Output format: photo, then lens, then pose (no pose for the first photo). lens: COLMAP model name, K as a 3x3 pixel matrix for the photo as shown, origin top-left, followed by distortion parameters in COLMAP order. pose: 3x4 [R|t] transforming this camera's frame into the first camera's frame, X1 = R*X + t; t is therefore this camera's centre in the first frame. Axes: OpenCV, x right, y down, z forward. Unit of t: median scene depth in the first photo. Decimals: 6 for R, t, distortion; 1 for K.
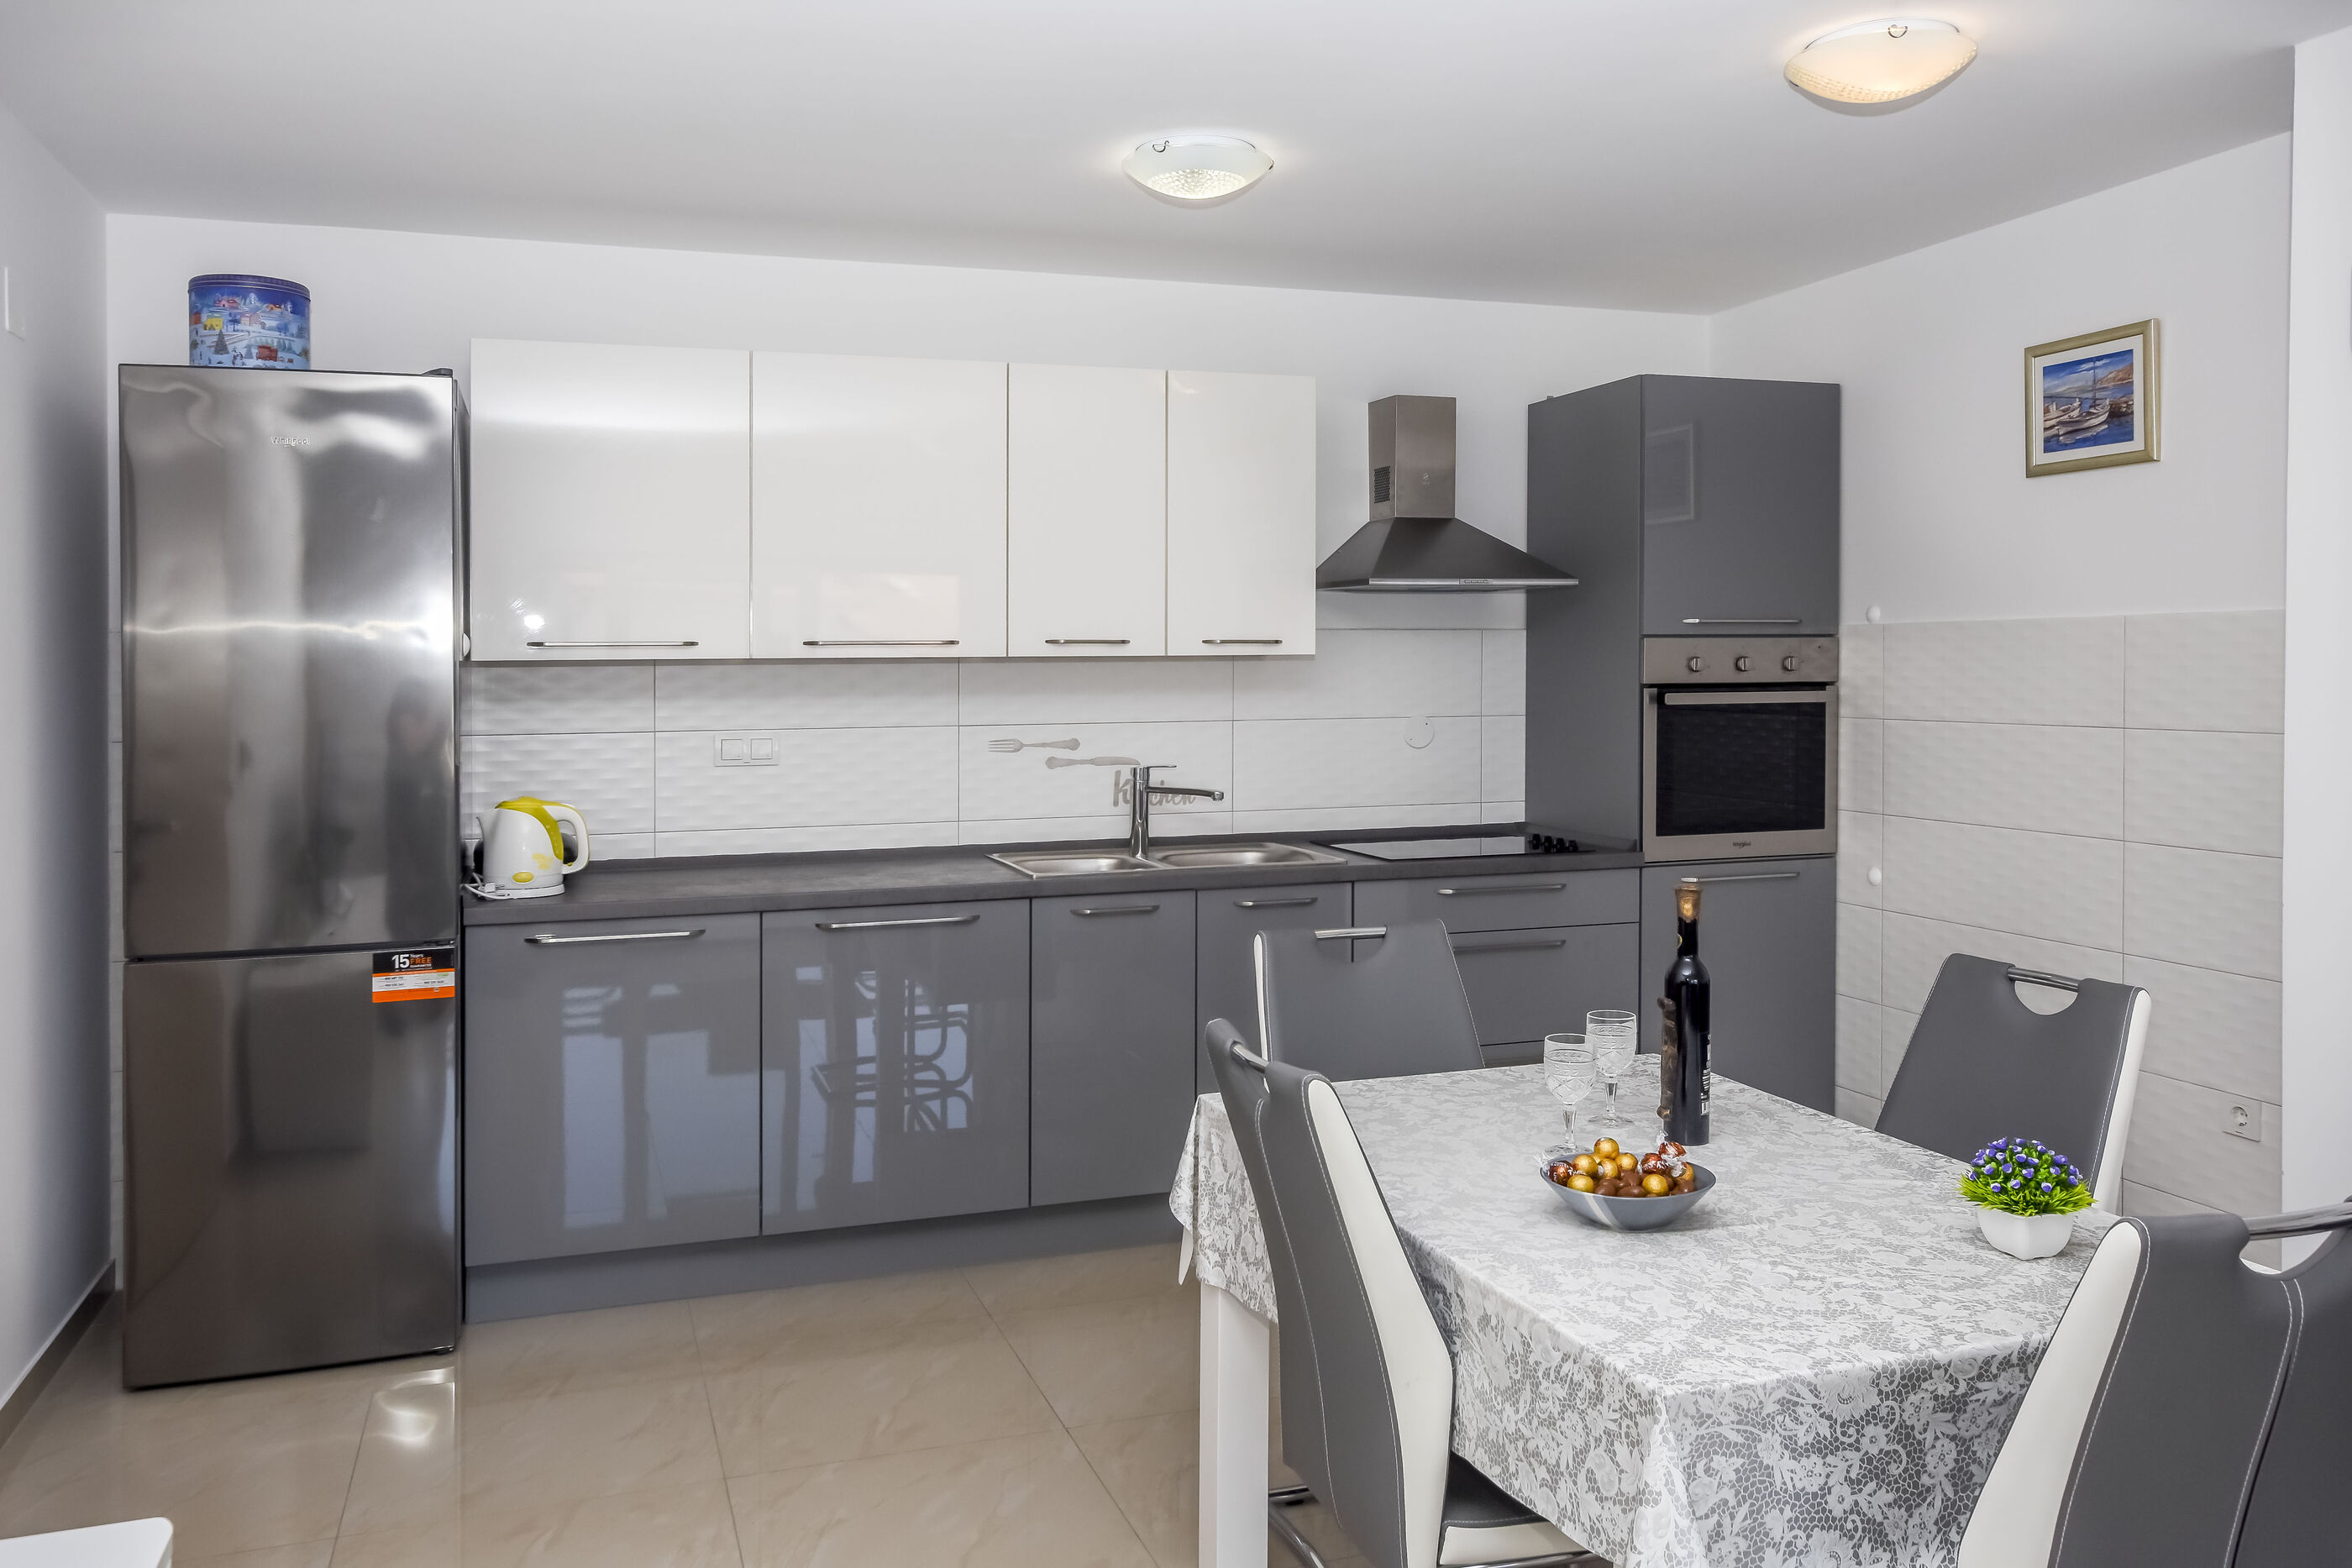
lens RADIAL K [[1781.2, 0, 1245.2], [0, 1781.2, 710.3], [0, 0, 1]] dist [0.012147, -0.003828]
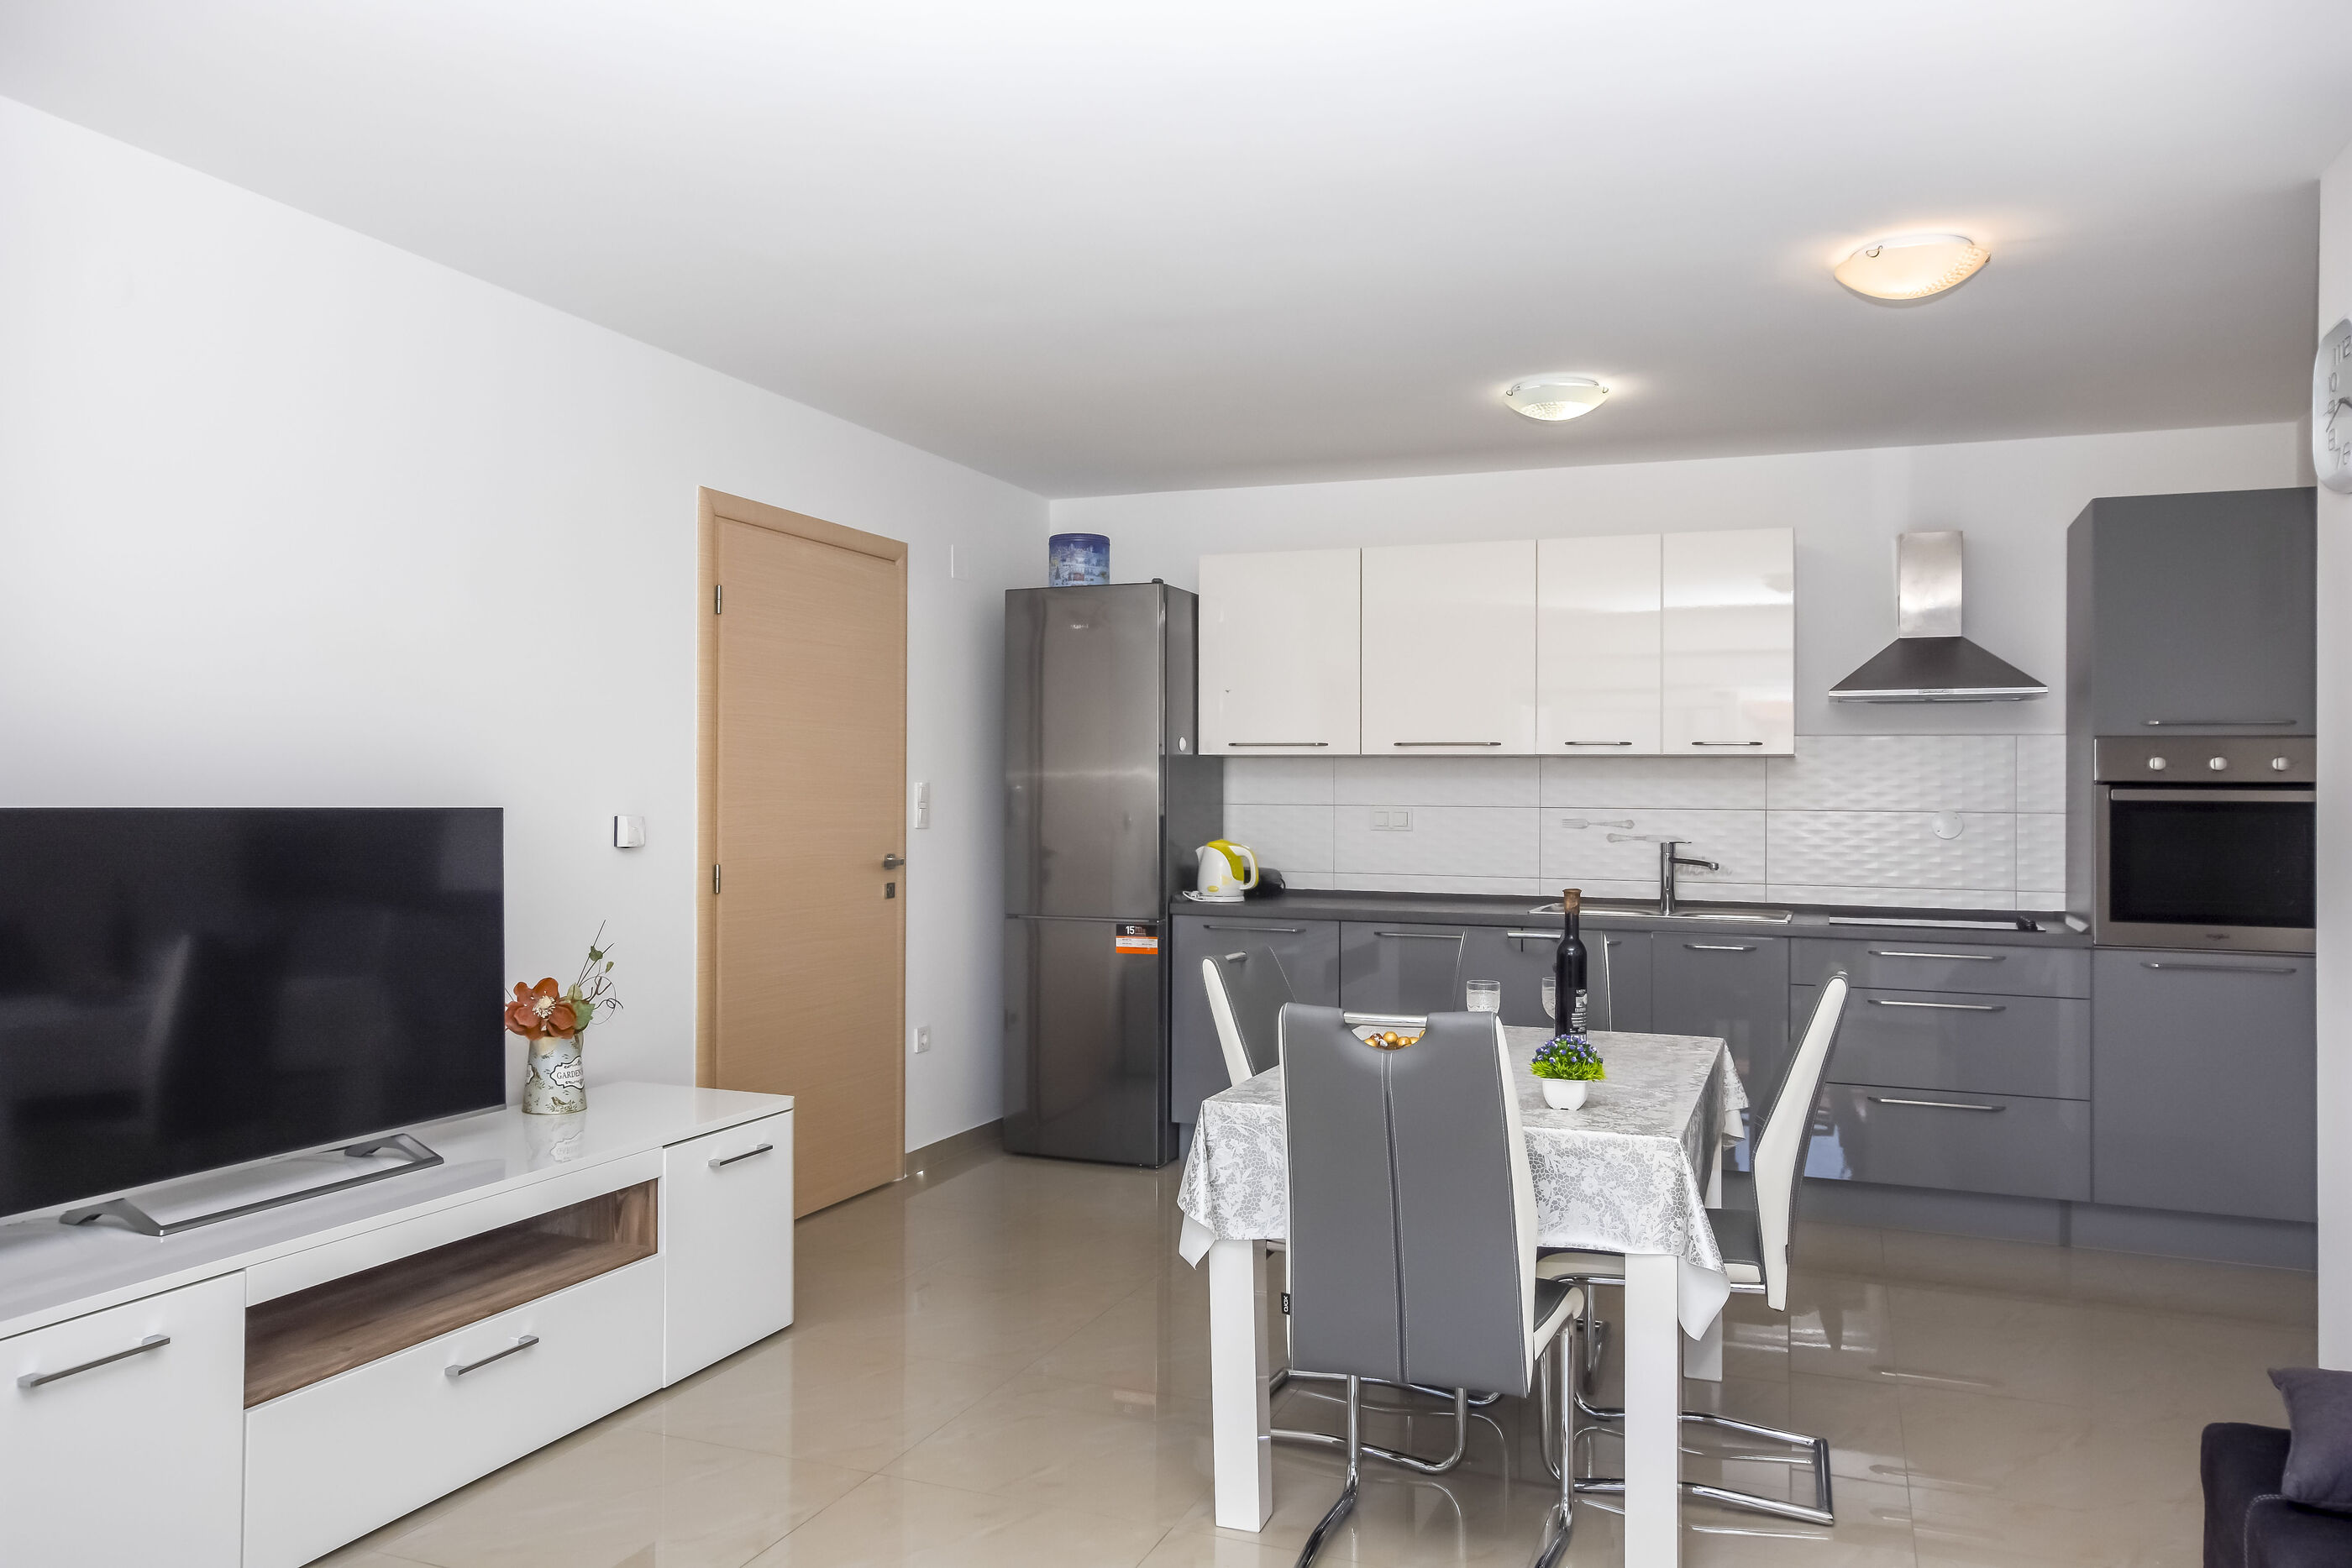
lens RADIAL K [[1670.4, 0, 1222.3], [0, 1670.4, 855.1], [0, 0, 1]] dist [0.002640, 0.005904]
pose [[0.771273, 0.038008, -0.635368, 0.529989], [-0.031080, 0.999274, 0.022049, 0.027856], [0.635745, 0.002742, 0.771894, -0.151480]]
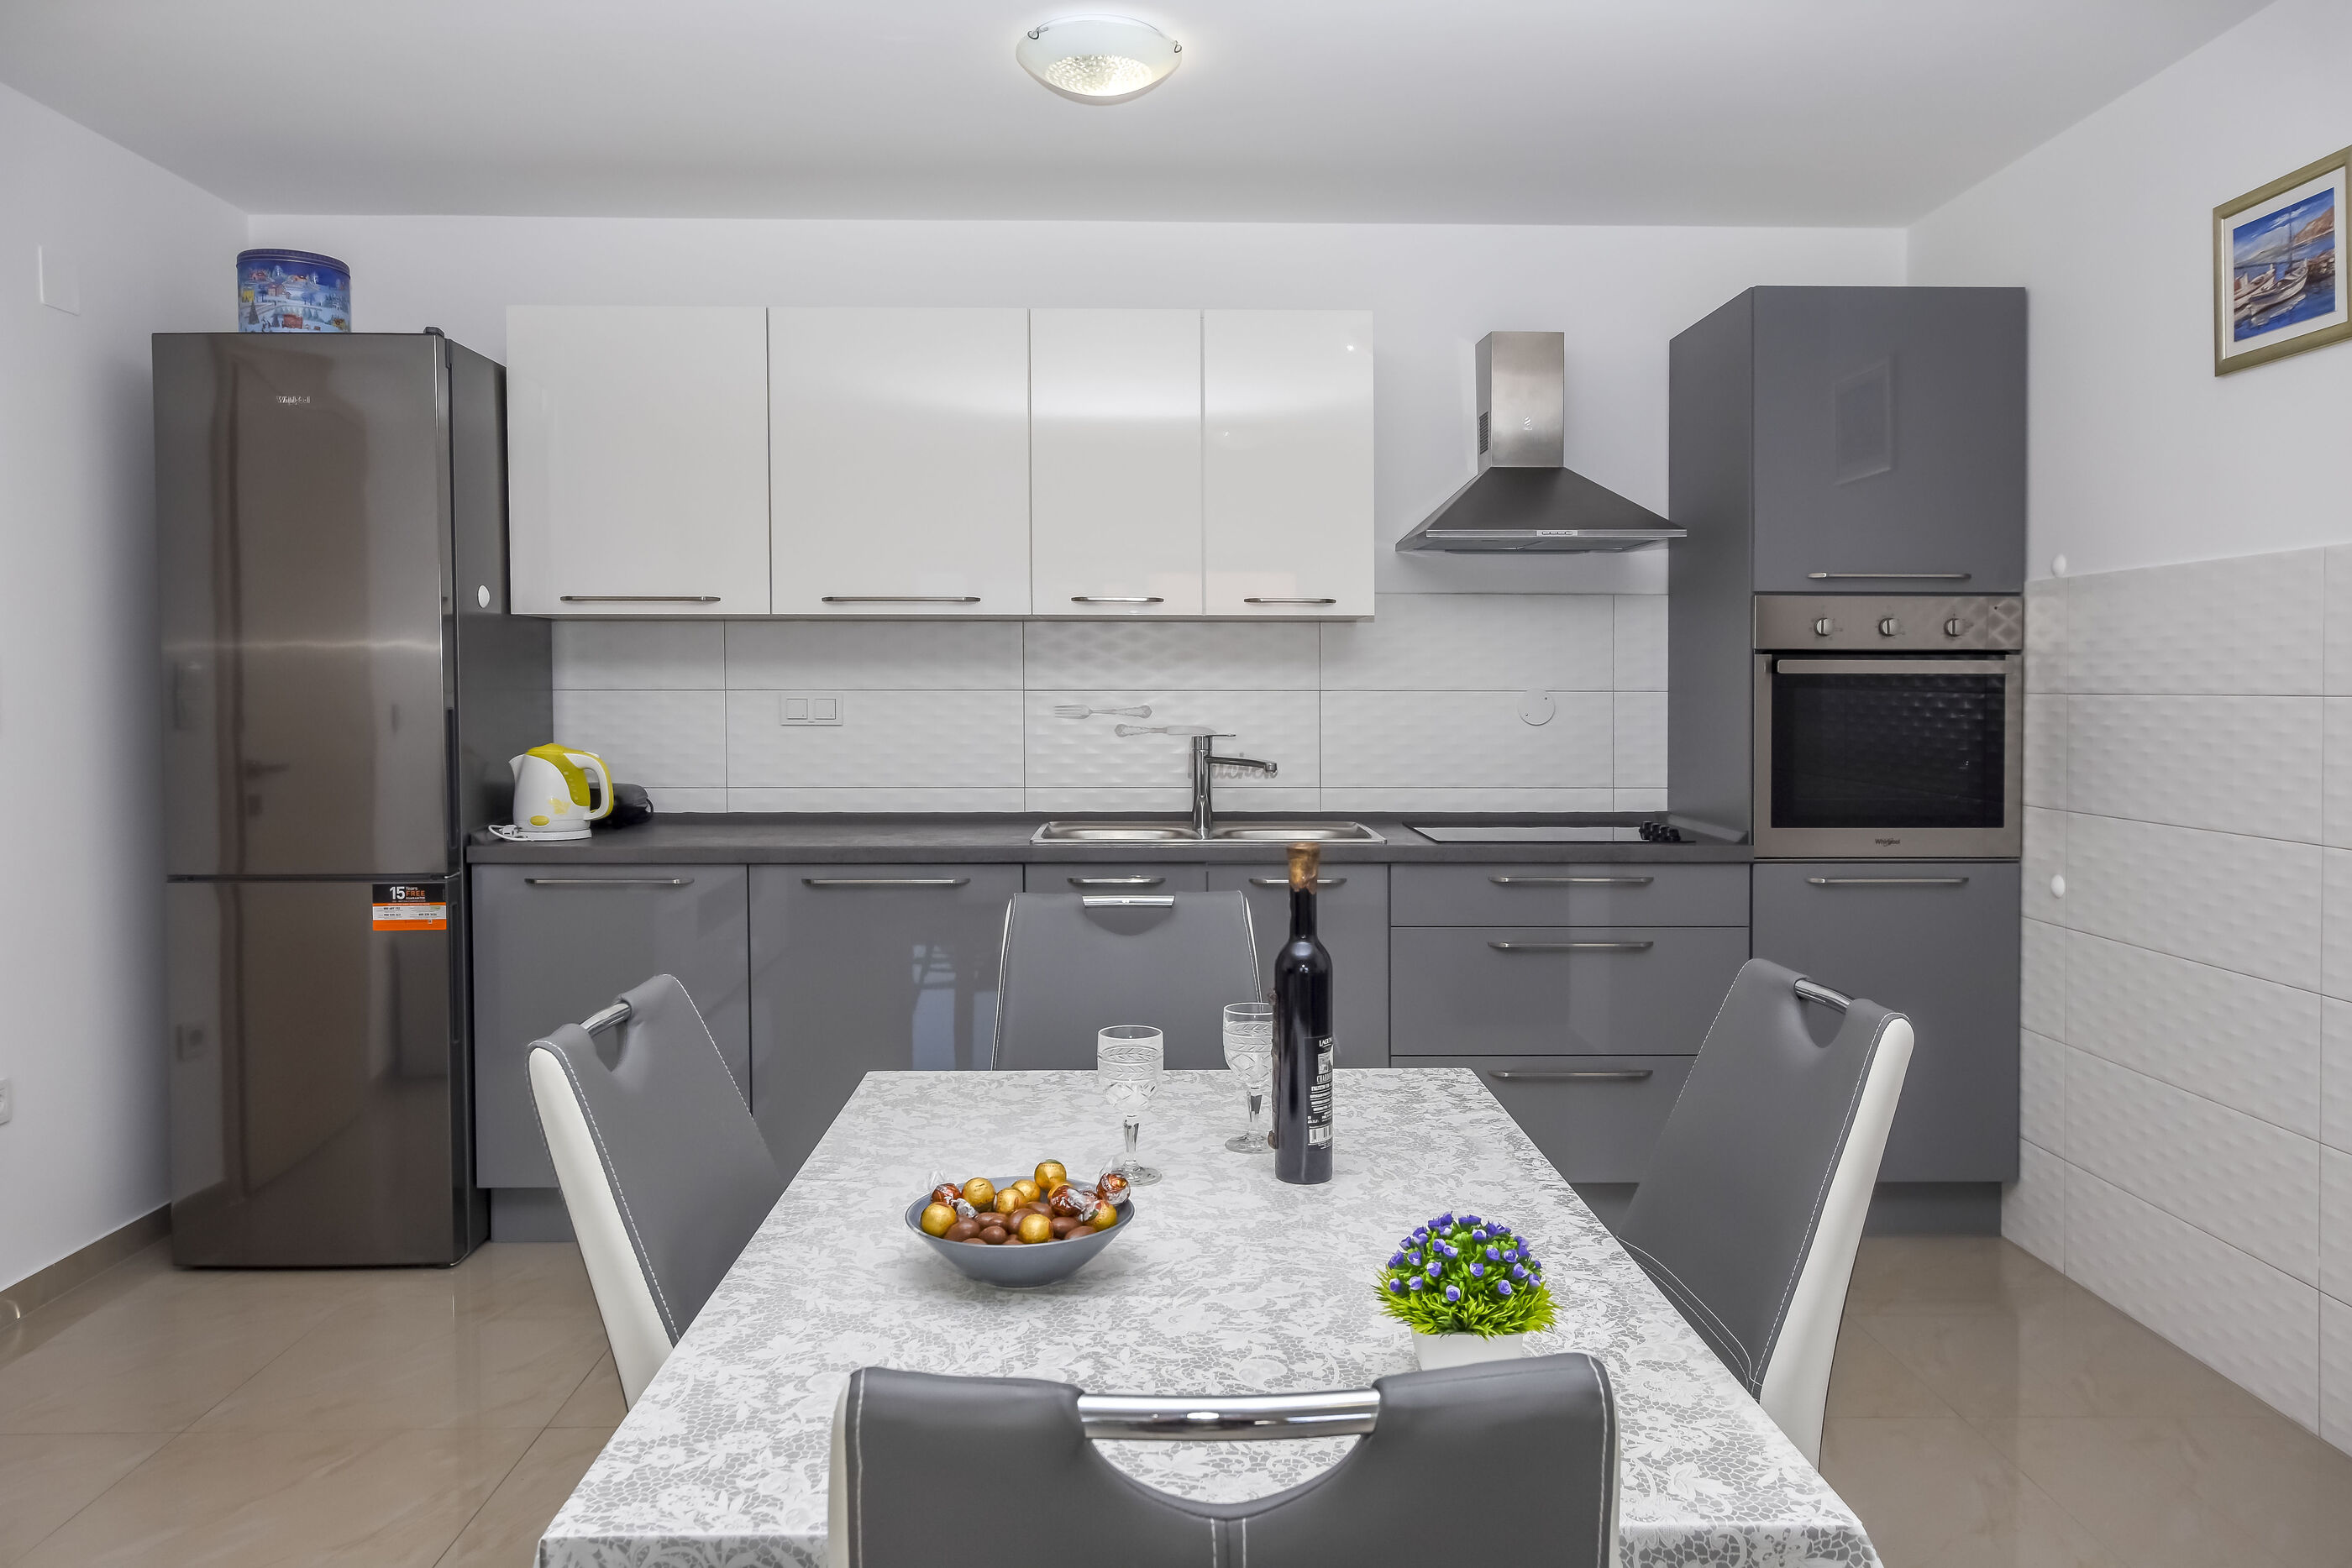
lens RADIAL K [[1670.4, 0, 1216.0], [0, 1670.4, 731.2], [0, 0, 1]] dist [0.002640, 0.005904]
pose [[0.953534, 0.017602, -0.300772, 0.249999], [-0.016244, 0.999843, 0.007016, 0.026430], [0.300848, -0.001805, 0.953670, 0.178410]]
